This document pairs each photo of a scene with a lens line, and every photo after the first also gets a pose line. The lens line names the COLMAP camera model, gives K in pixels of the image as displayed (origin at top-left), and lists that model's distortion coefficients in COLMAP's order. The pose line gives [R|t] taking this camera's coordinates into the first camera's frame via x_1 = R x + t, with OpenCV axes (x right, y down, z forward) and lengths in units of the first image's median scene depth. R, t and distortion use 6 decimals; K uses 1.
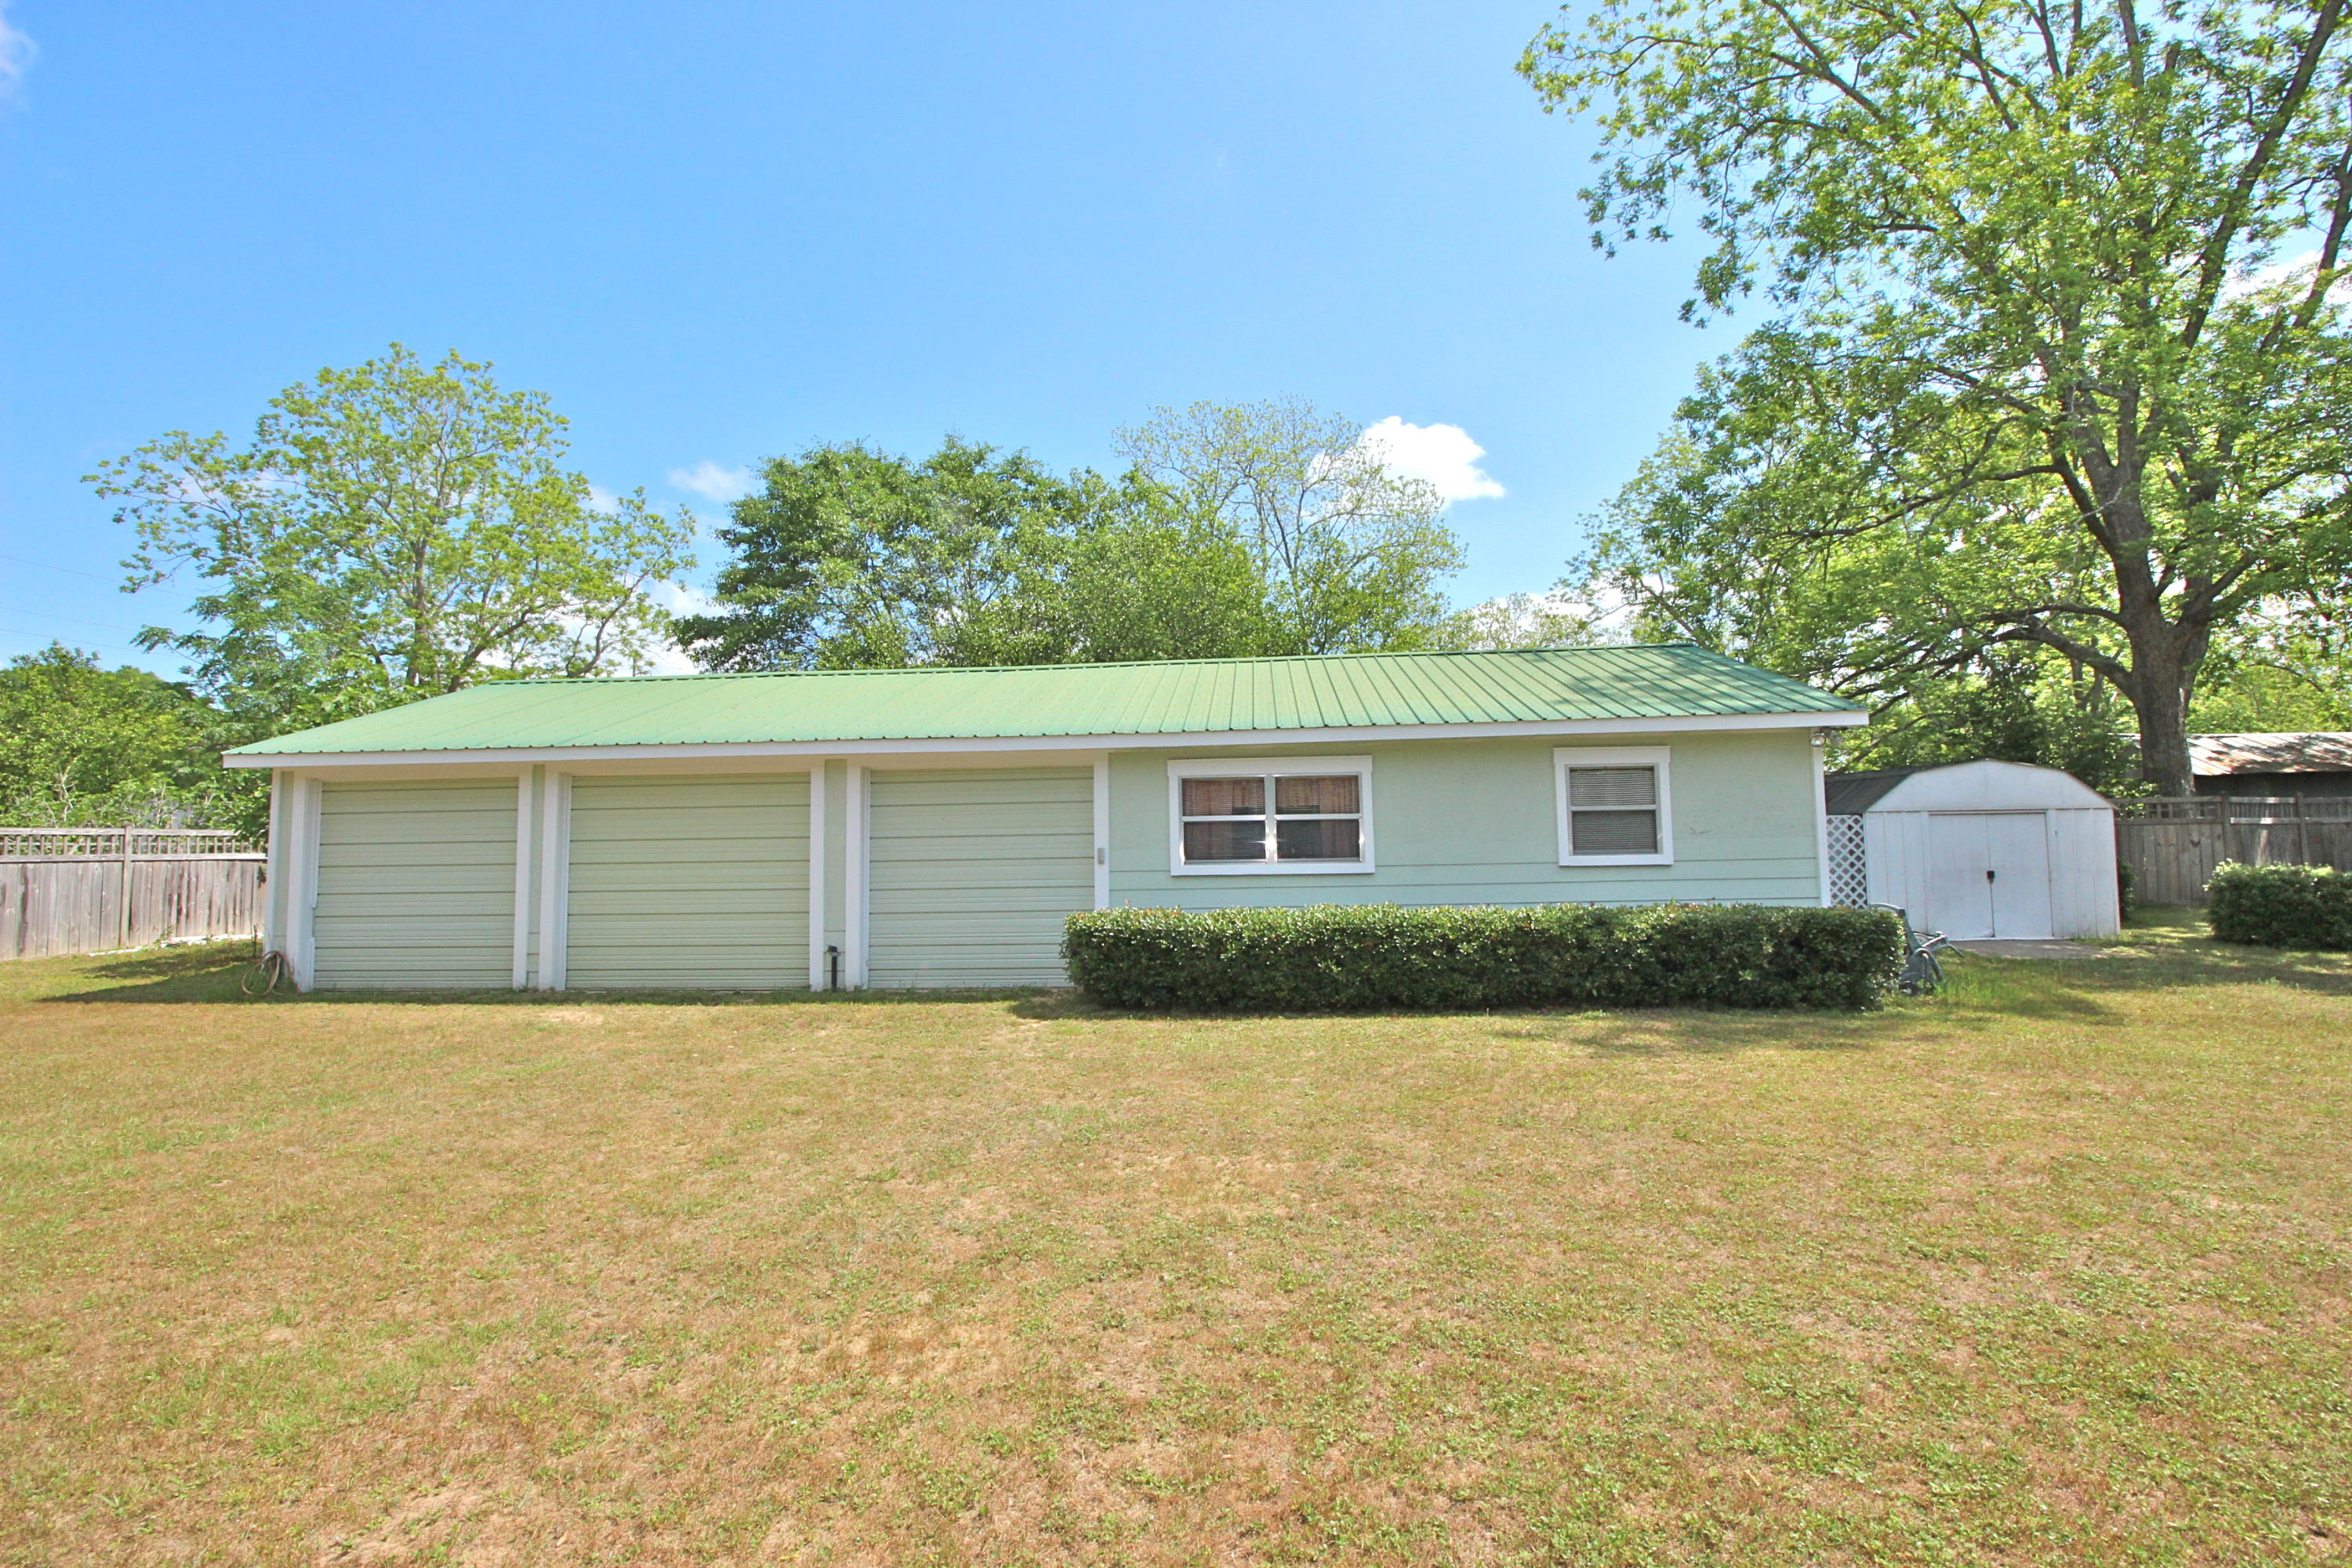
lens RADIAL K [[1092.5, 0, 1186.9], [0, 1092.5, 770.6], [0, 0, 1]] dist [-0.001894, -0.011512]
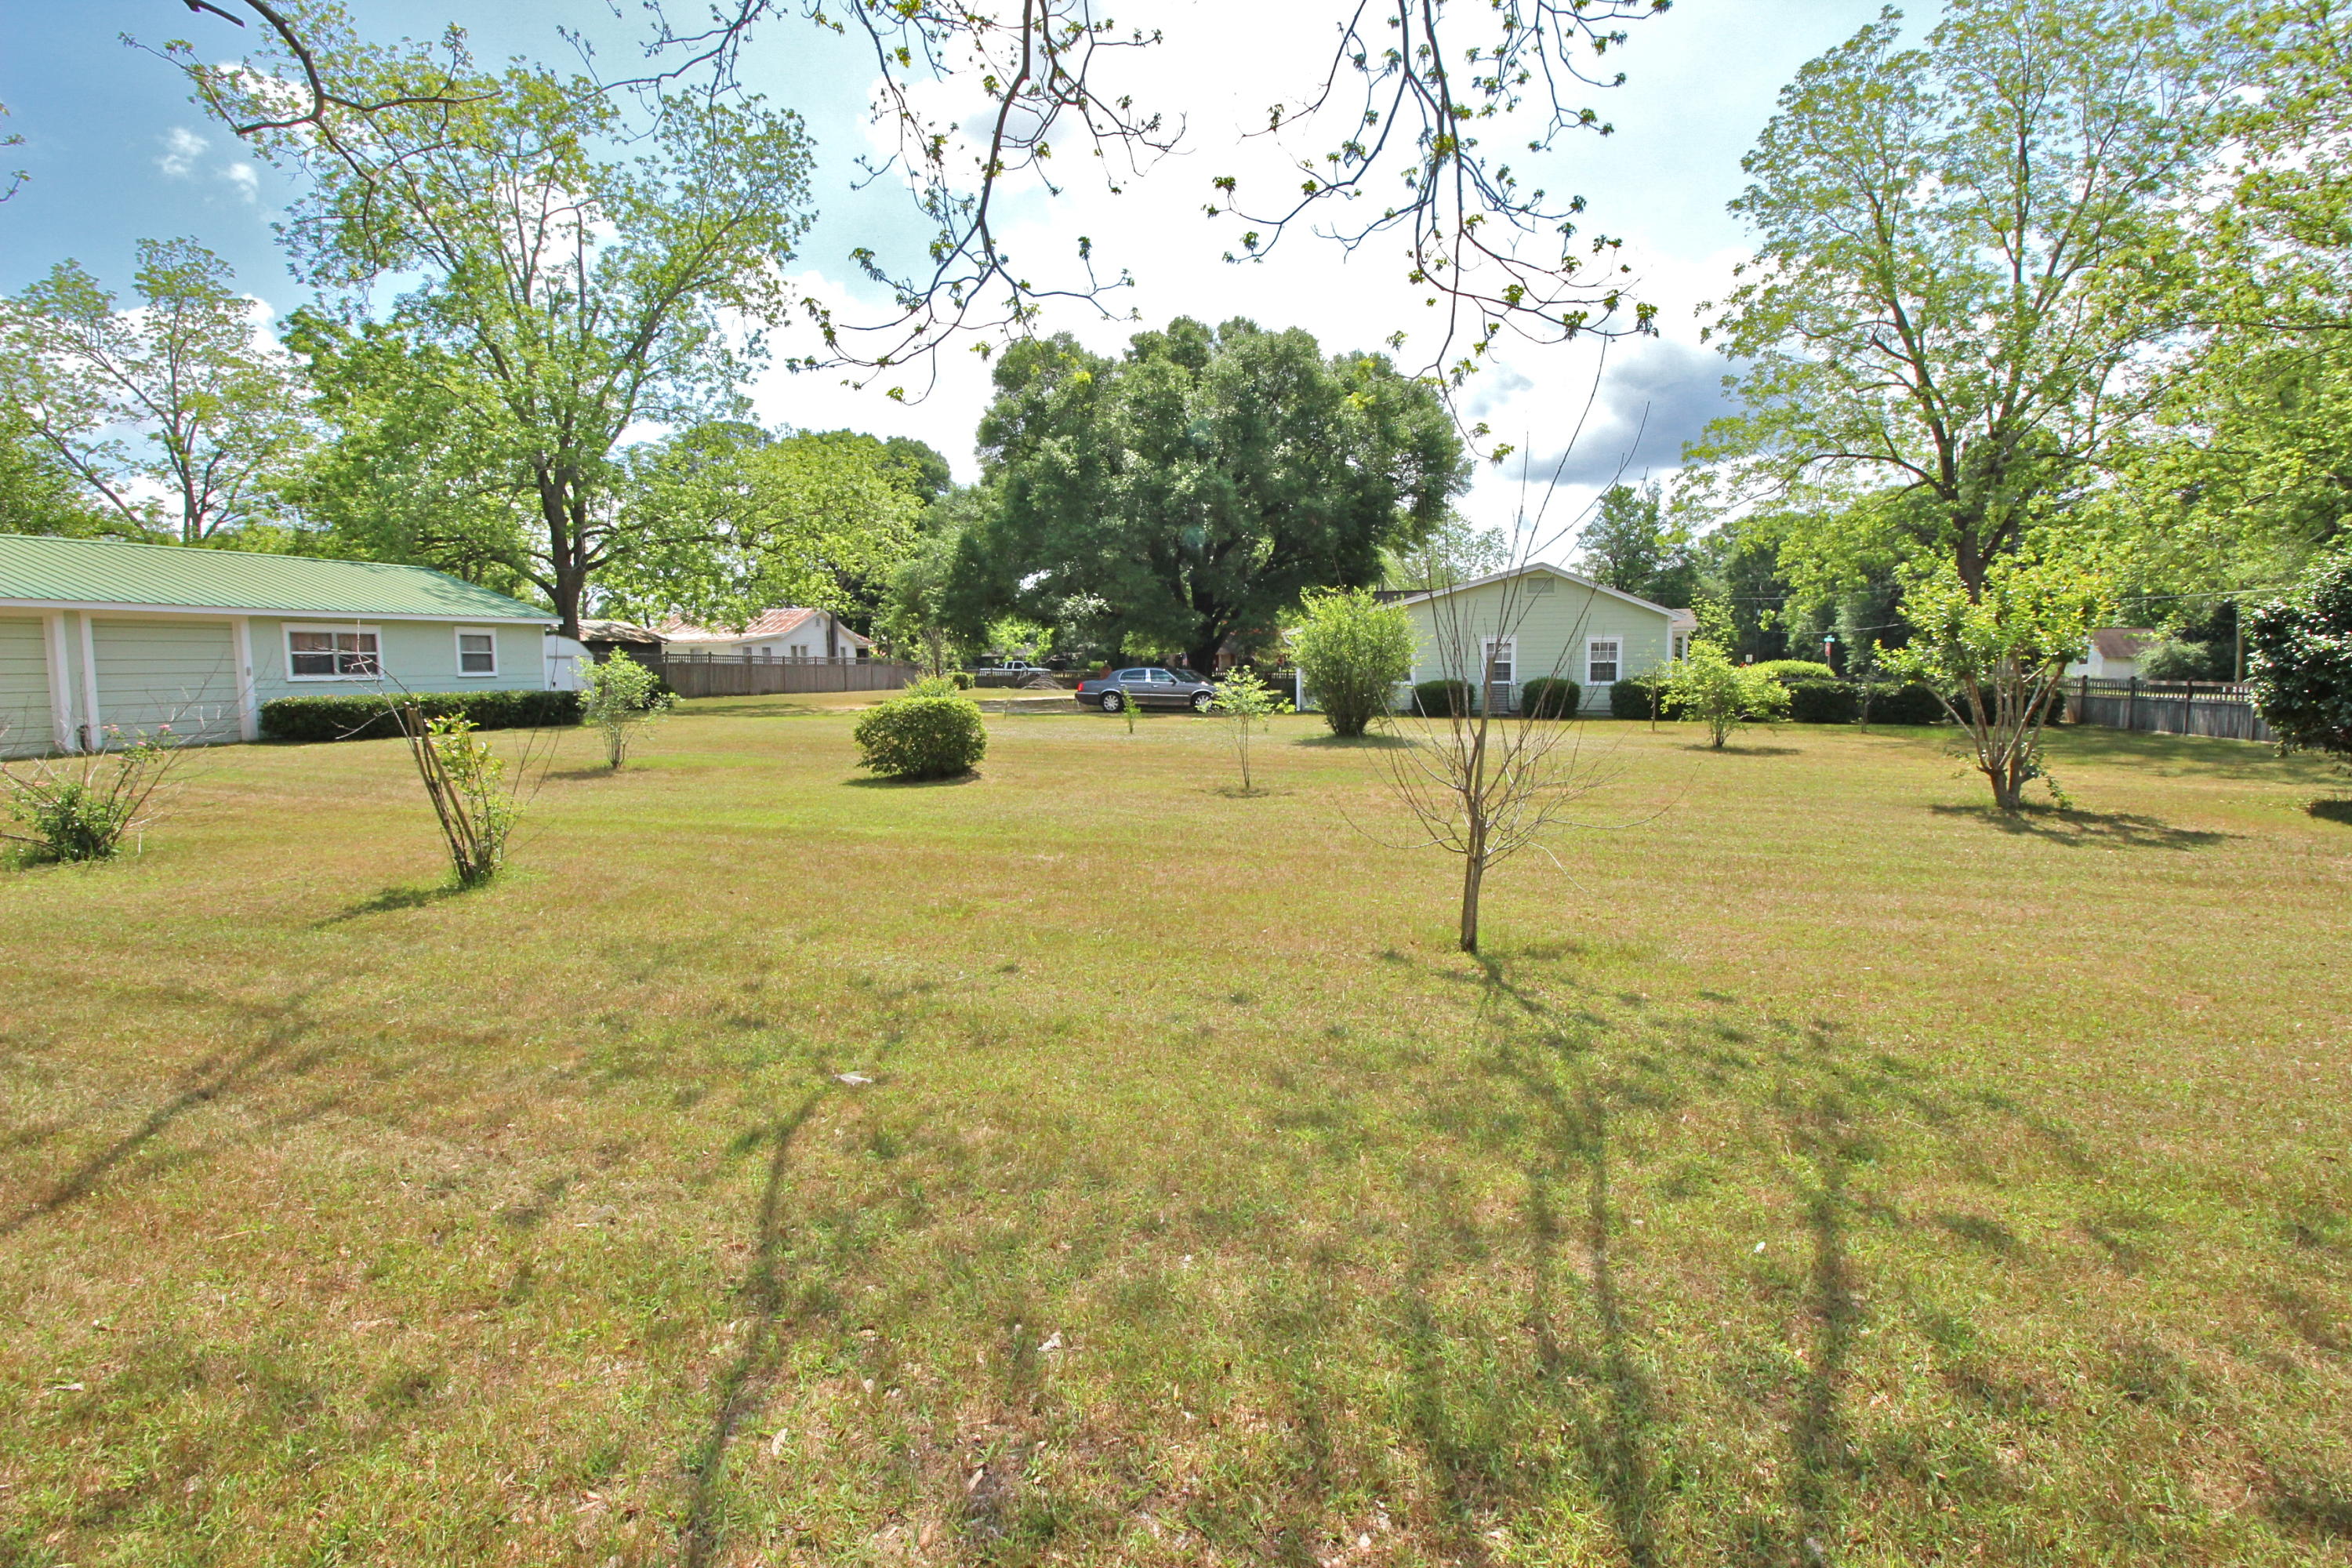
lens RADIAL K [[1092.5, 0, 1186.9], [0, 1092.5, 770.6], [0, 0, 1]] dist [-0.001894, -0.011512]
pose [[0.197277, -0.078358, 0.977211, -1.658680], [-0.066542, 0.993431, 0.093092, -0.035557], [-0.978087, -0.083391, 0.190767, -1.021548]]
